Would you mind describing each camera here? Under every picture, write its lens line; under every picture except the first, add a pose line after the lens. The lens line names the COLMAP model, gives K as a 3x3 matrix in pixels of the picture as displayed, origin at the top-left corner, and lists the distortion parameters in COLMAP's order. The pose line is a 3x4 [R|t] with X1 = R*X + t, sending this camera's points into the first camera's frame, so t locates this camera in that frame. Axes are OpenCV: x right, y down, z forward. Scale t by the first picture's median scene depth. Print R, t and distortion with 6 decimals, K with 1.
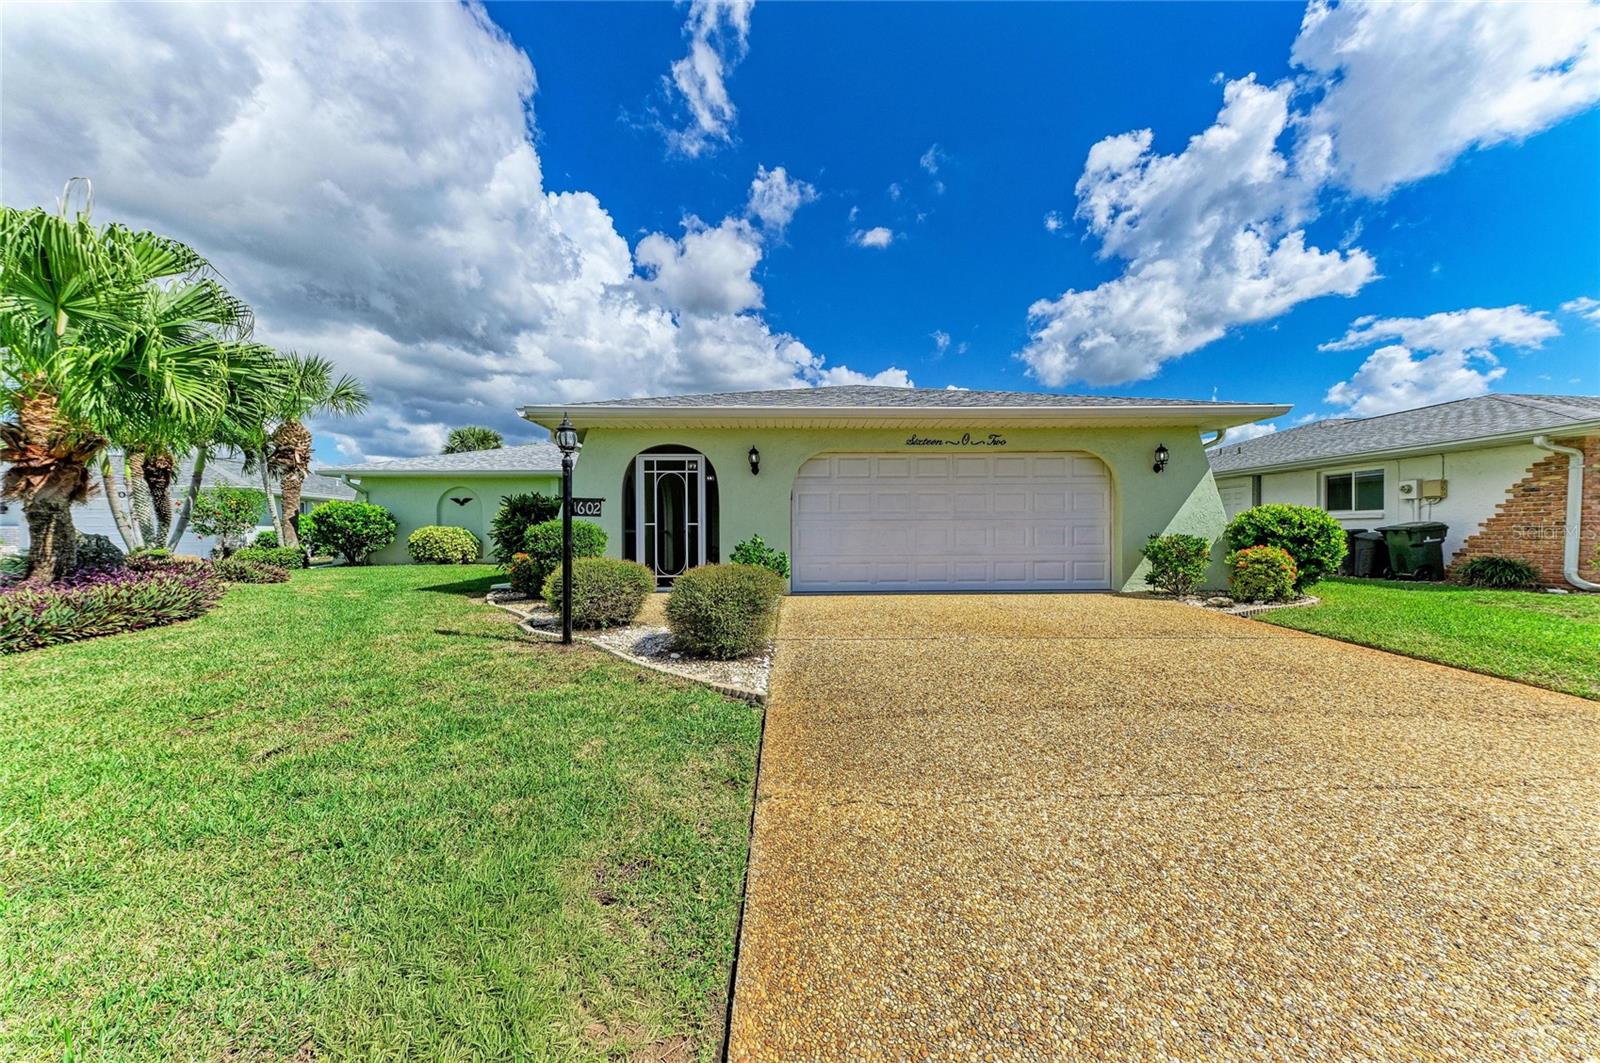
lens RADIAL K [[540.3, 0, 801.8], [0, 540.3, 532.4], [0, 0, 1]] dist [0.027124, -0.005157]
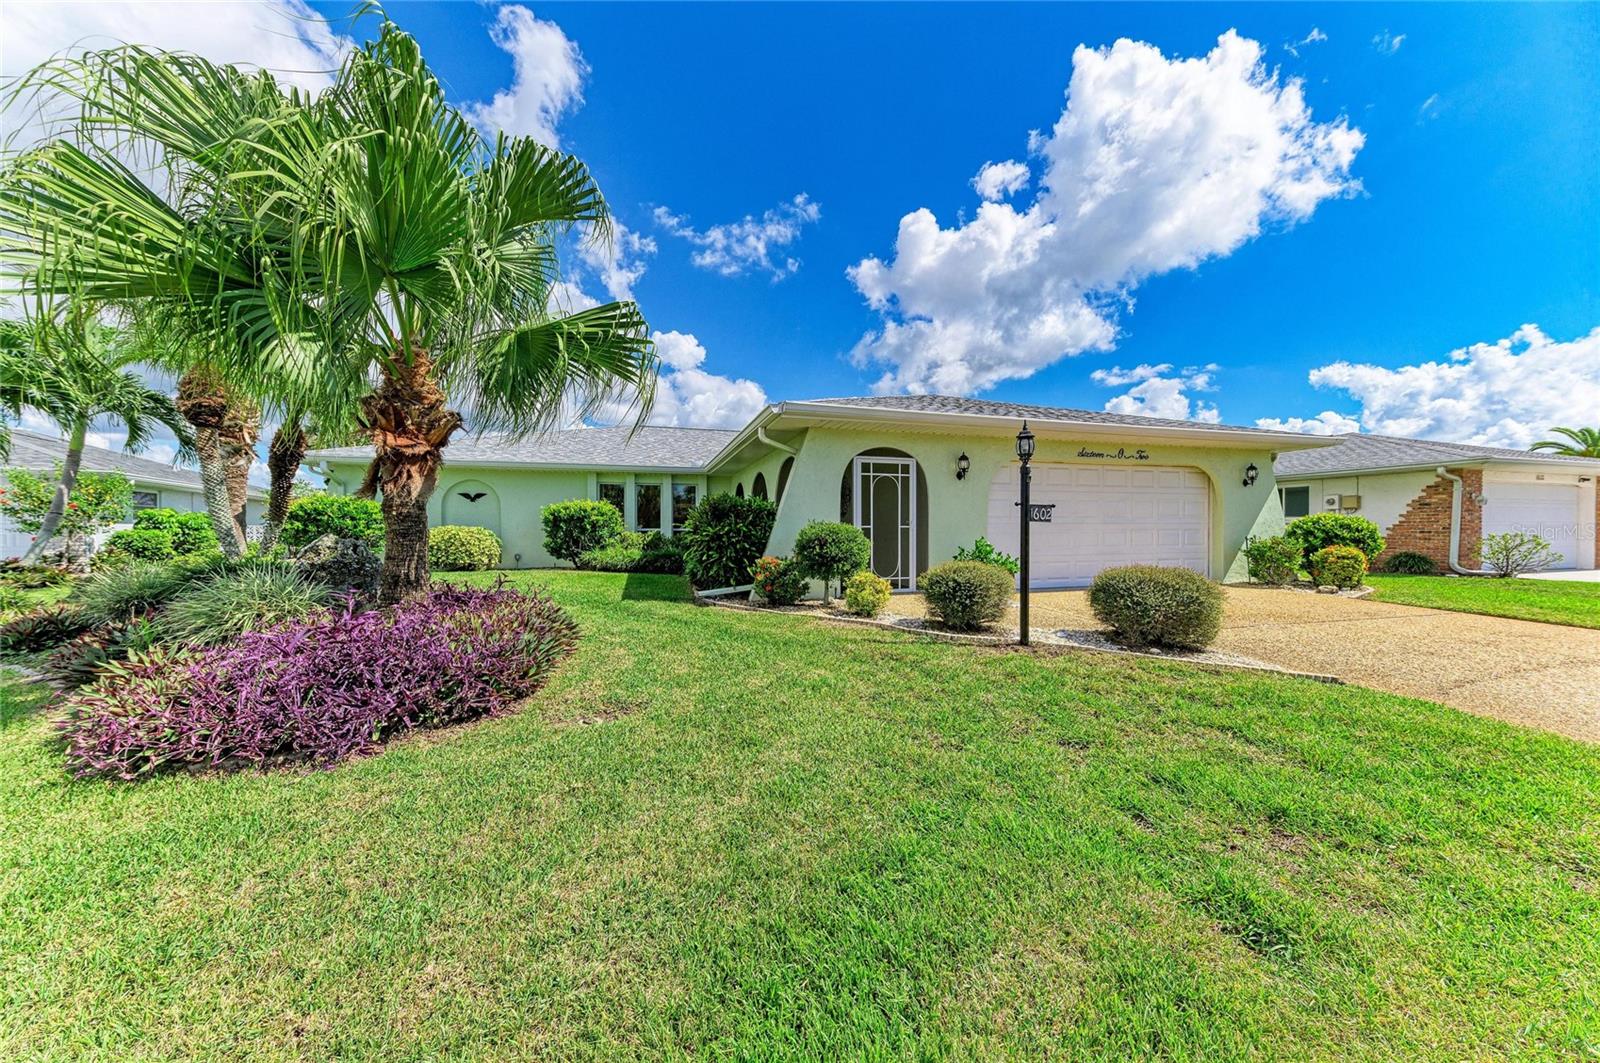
lens RADIAL K [[540.3, 0, 801.8], [0, 540.3, 532.4], [0, 0, 1]] dist [0.027124, -0.005157]
pose [[0.963833, 0.000839, 0.266506, -0.653724], [-0.001385, 0.999997, 0.001860, -0.006270], [-0.266504, -0.002162, 0.963831, 0.069681]]
